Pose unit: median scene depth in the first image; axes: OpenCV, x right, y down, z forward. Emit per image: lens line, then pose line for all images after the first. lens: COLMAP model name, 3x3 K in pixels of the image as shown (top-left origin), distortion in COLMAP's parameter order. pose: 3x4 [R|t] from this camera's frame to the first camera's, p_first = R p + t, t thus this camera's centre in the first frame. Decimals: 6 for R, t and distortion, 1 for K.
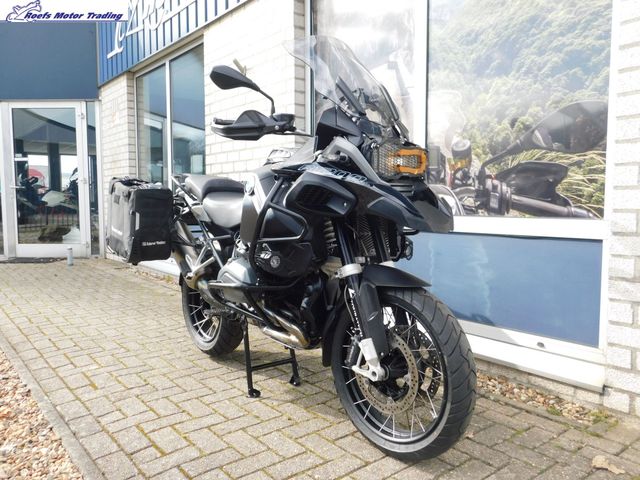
lens RADIAL K [[513.8, 0, 321.2], [0, 513.8, 243.7], [0, 0, 1]] dist [-0.014466, 0.014452]
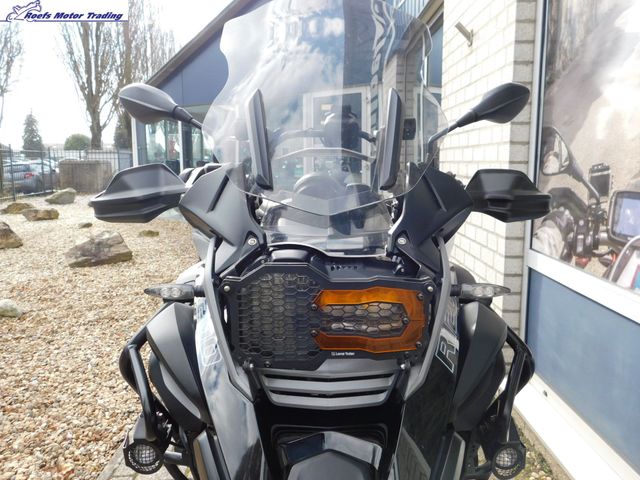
lens RADIAL K [[513.8, 0, 321.5], [0, 513.8, 240.9], [0, 0, 1]] dist [-0.014466, 0.014452]
pose [[0.780515, 0.092117, -0.618313, 0.260630], [-0.049031, 0.995057, 0.086352, -0.174831], [0.623211, -0.037082, 0.781174, 0.500068]]
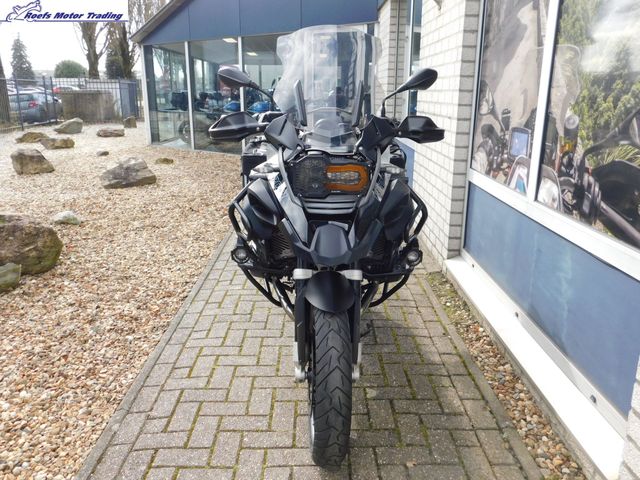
lens RADIAL K [[513.8, 0, 321.0], [0, 513.8, 242.9], [0, 0, 1]] dist [-0.014466, 0.014452]
pose [[0.783720, 0.179391, -0.594645, 0.509851], [-0.057766, 0.974285, 0.217787, -0.175864], [0.618422, -0.136334, 0.773929, 0.167020]]
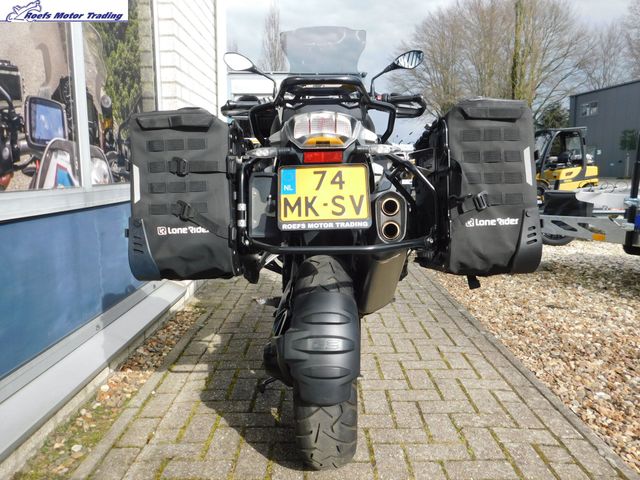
lens RADIAL K [[513.8, 0, 319.5], [0, 513.8, 241.6], [0, 0, 1]] dist [-0.014466, 0.014452]
pose [[-0.777350, -0.081436, 0.623775, -0.608703], [0.061673, 0.976943, 0.204400, -0.127284], [-0.626038, 0.197360, -0.754404, 1.605122]]
